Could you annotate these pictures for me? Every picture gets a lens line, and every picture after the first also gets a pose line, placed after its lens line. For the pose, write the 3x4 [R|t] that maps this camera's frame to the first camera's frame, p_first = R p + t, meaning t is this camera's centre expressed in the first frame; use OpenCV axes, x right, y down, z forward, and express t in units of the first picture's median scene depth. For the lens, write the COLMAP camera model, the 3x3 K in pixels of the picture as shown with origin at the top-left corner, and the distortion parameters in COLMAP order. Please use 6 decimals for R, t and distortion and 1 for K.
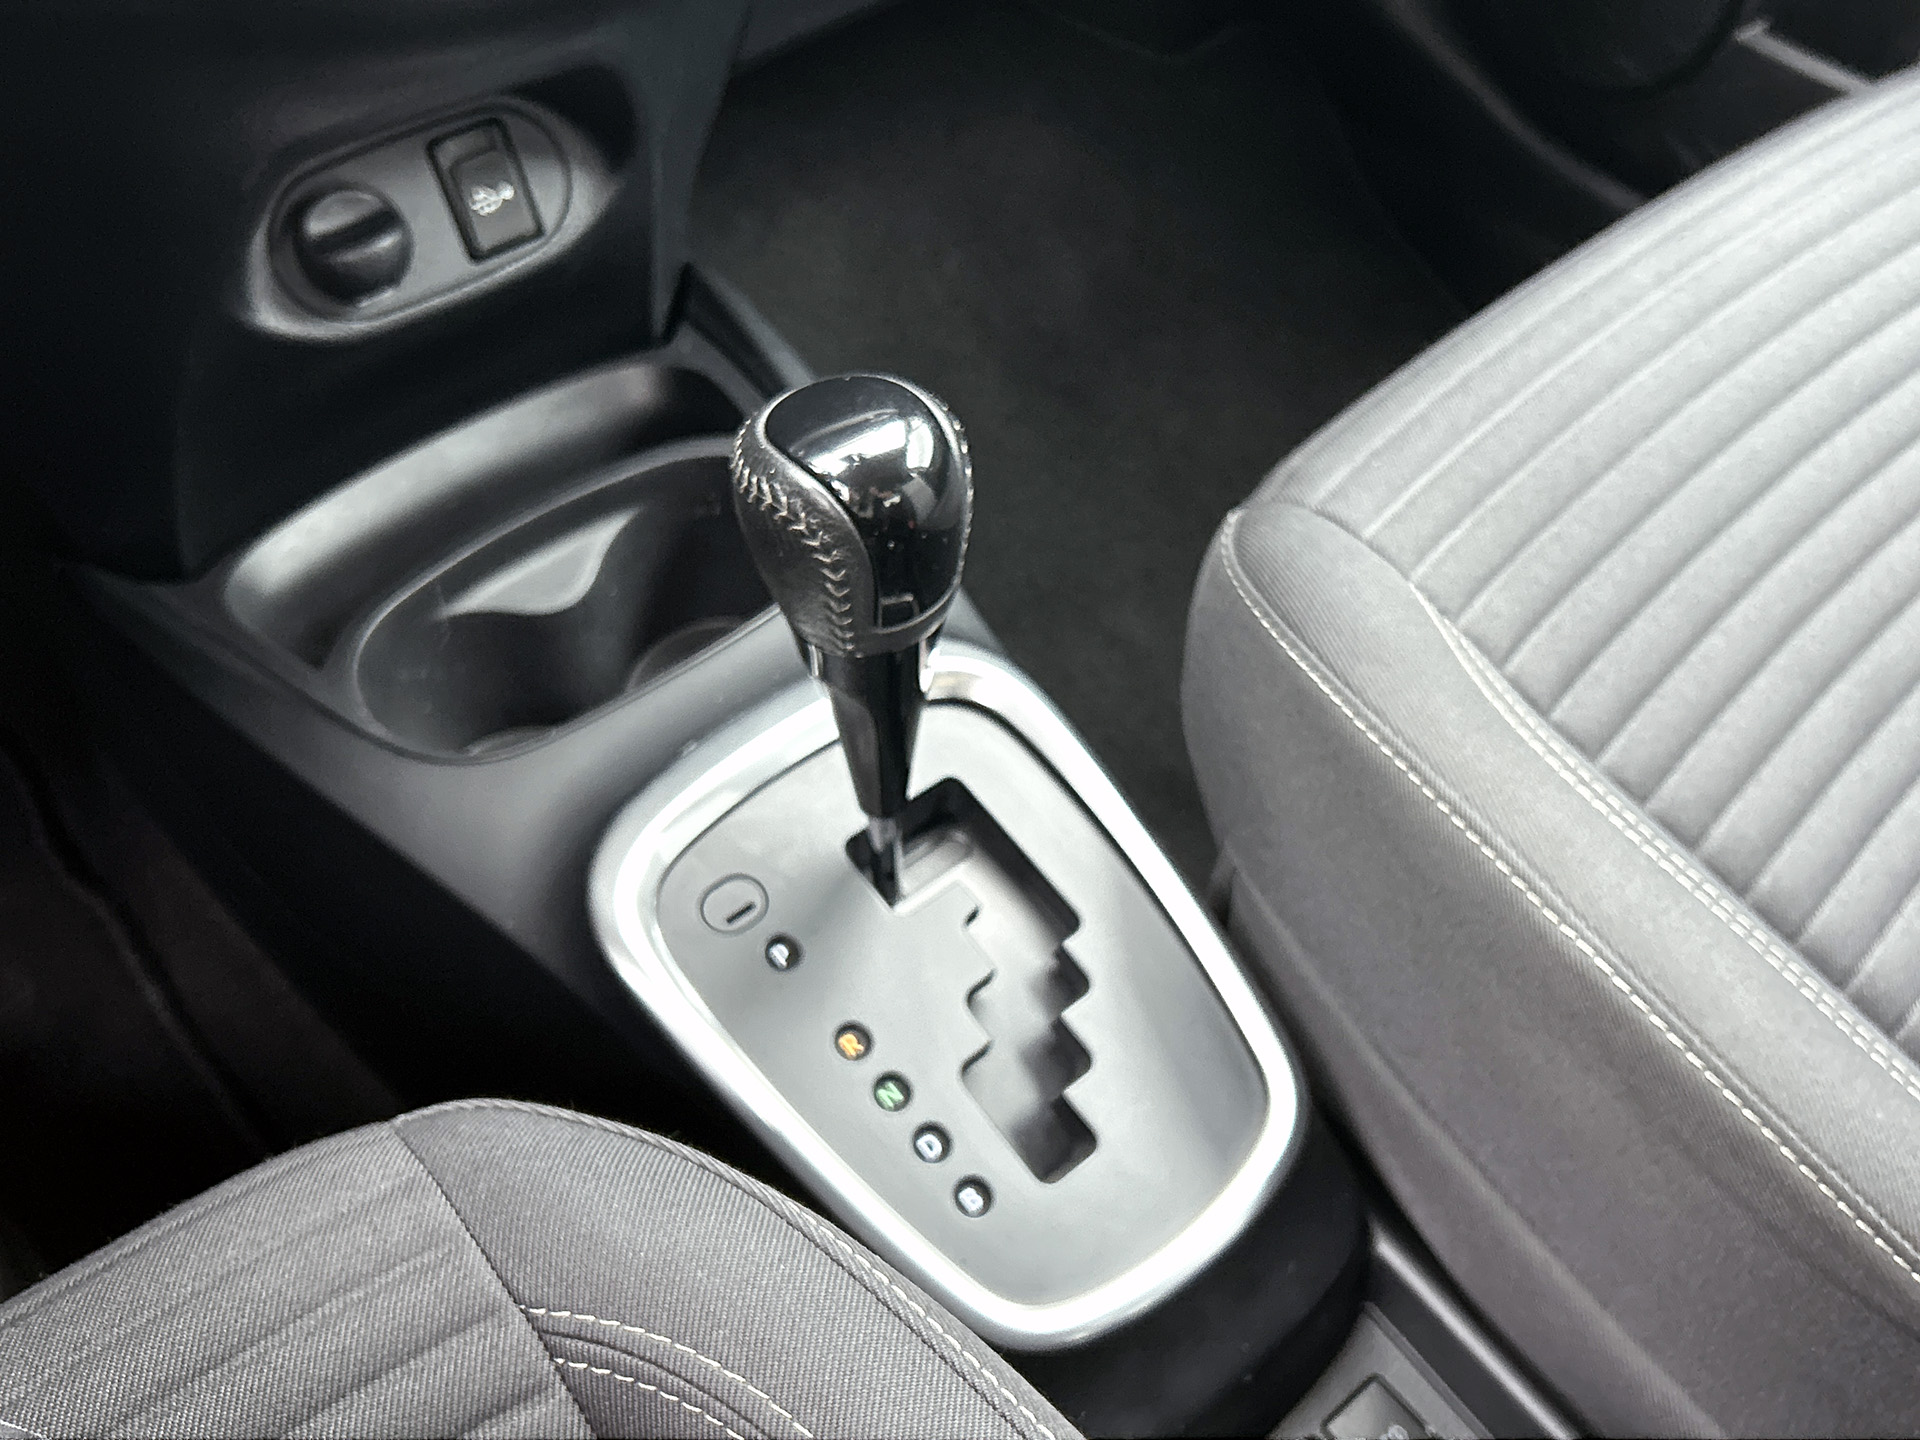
lens RADIAL K [[1927.8, 0, 960.0], [0, 1927.8, 720.0], [0, 0, 1]] dist [0.437346, -1.373299]
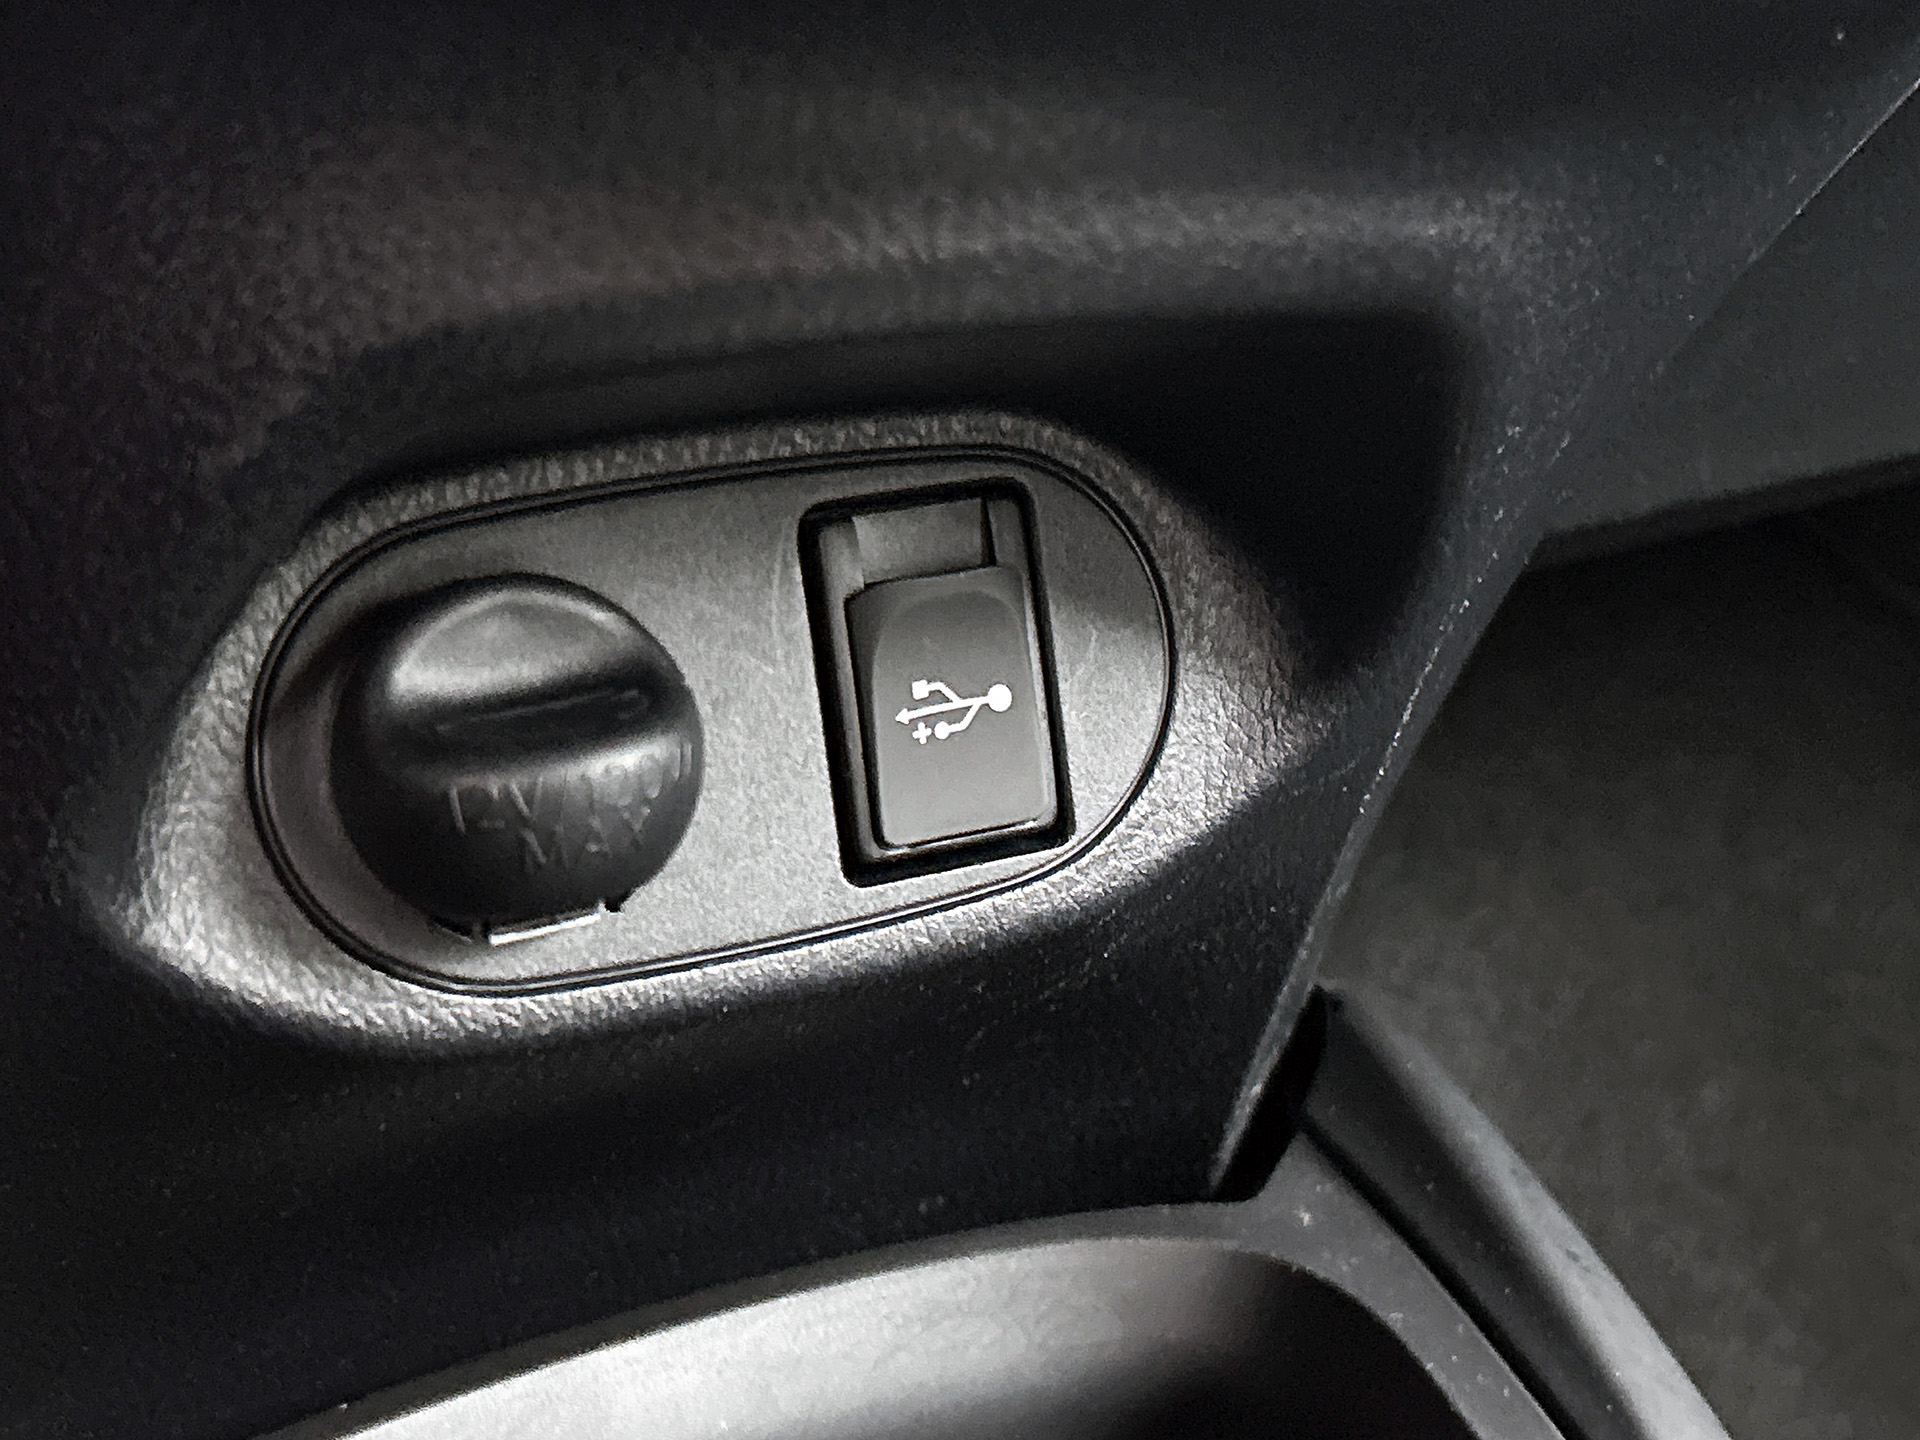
lens RADIAL K [[2884.7, 0, 960.0], [0, 2884.7, 720.0], [0, 0, 1]] dist [-0.179769, -0.011936]
pose [[0.979998, 0.150523, -0.130183, -0.175298], [-0.185755, 0.926602, -0.326962, -0.108547], [0.071412, 0.344604, 0.936028, 0.571100]]
